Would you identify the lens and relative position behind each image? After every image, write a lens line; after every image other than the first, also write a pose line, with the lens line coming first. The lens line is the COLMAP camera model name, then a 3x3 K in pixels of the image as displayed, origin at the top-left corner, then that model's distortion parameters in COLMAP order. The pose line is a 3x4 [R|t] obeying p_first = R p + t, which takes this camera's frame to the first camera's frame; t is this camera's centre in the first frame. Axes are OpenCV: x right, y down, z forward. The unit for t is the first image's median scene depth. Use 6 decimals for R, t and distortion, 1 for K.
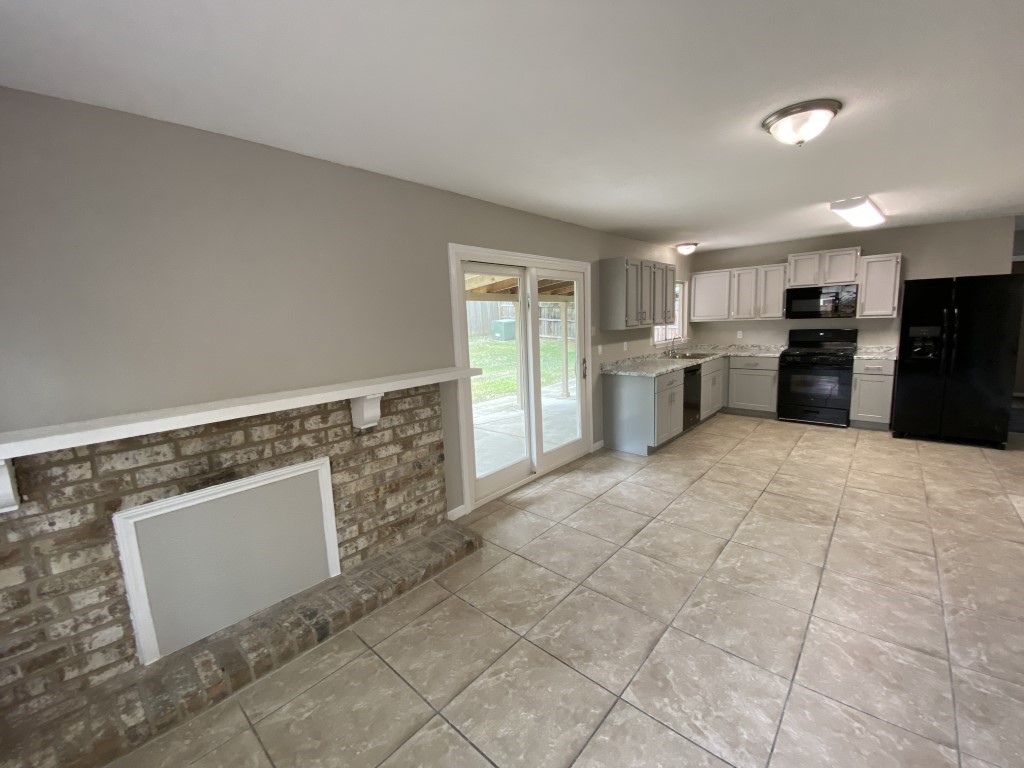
lens RADIAL K [[413.2, 0, 511.1], [0, 413.2, 377.5], [0, 0, 1]] dist [0.028230, -0.022303]
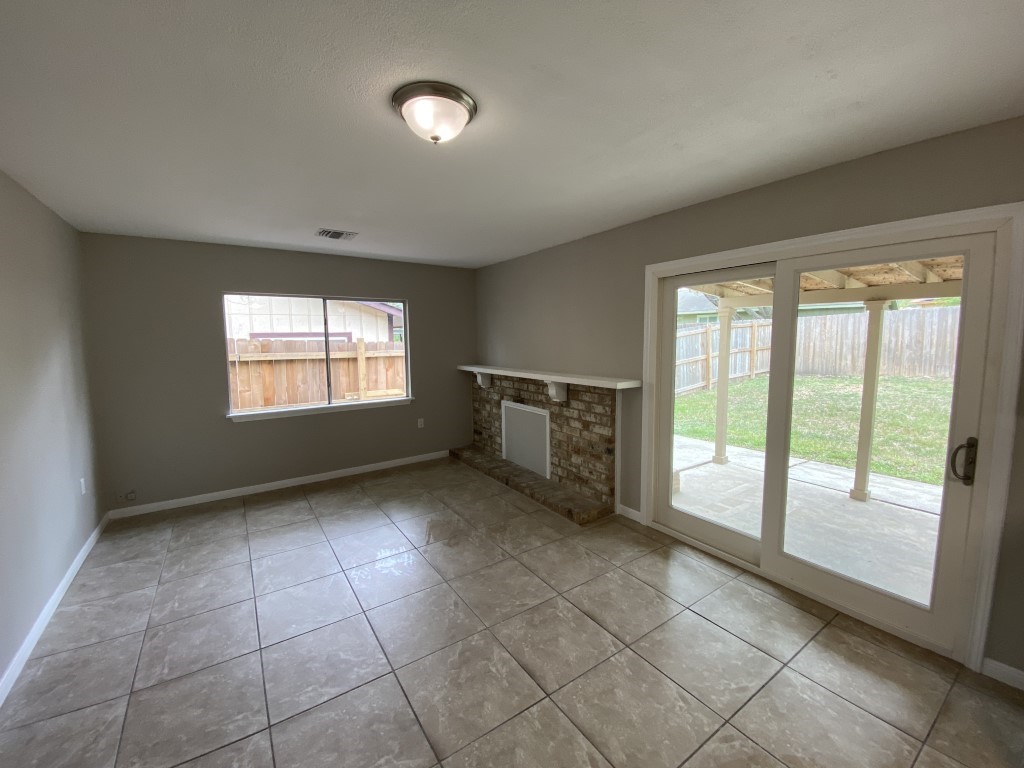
lens RADIAL K [[413.2, 0, 511.1], [0, 413.2, 377.5], [0, 0, 1]] dist [0.028230, -0.022303]
pose [[-0.239483, 0.137296, -0.961144, 1.111612], [-0.114776, 0.979006, 0.168445, -0.200577], [0.964093, 0.150656, -0.218697, 1.032364]]
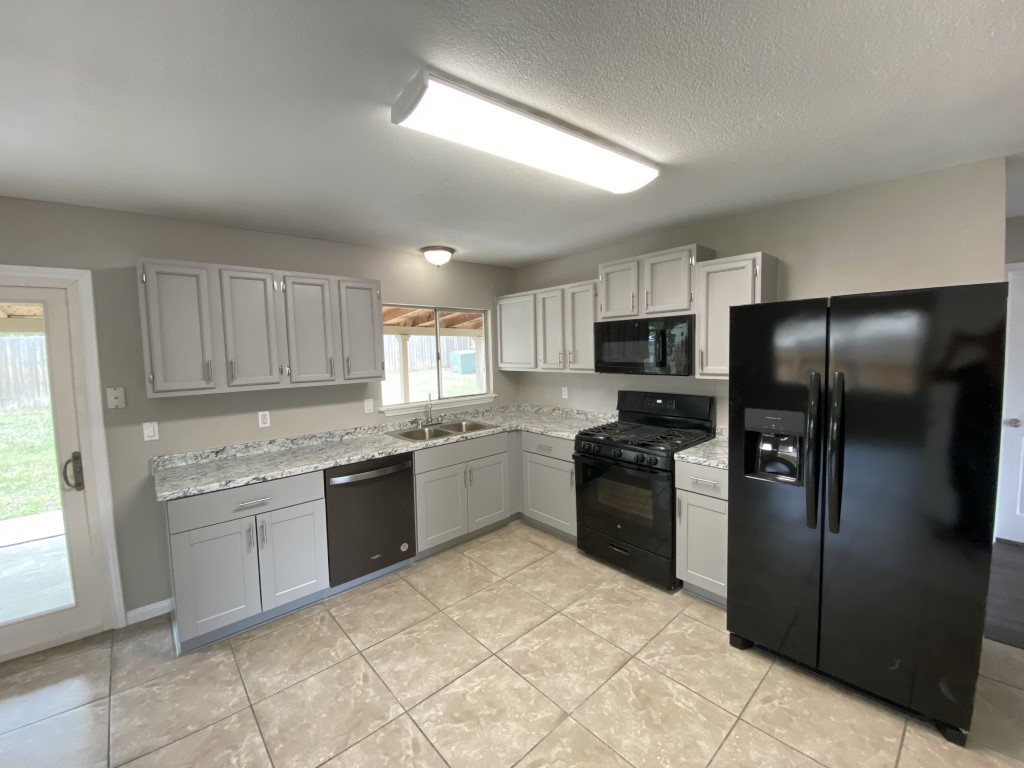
lens RADIAL K [[413.2, 0, 511.1], [0, 413.2, 377.5], [0, 0, 1]] dist [0.028230, -0.022303]
pose [[0.994160, 0.021633, -0.105725, 1.262073], [-0.028445, 0.997586, -0.063349, -0.199896], [0.104100, 0.065987, 0.992375, 0.871411]]
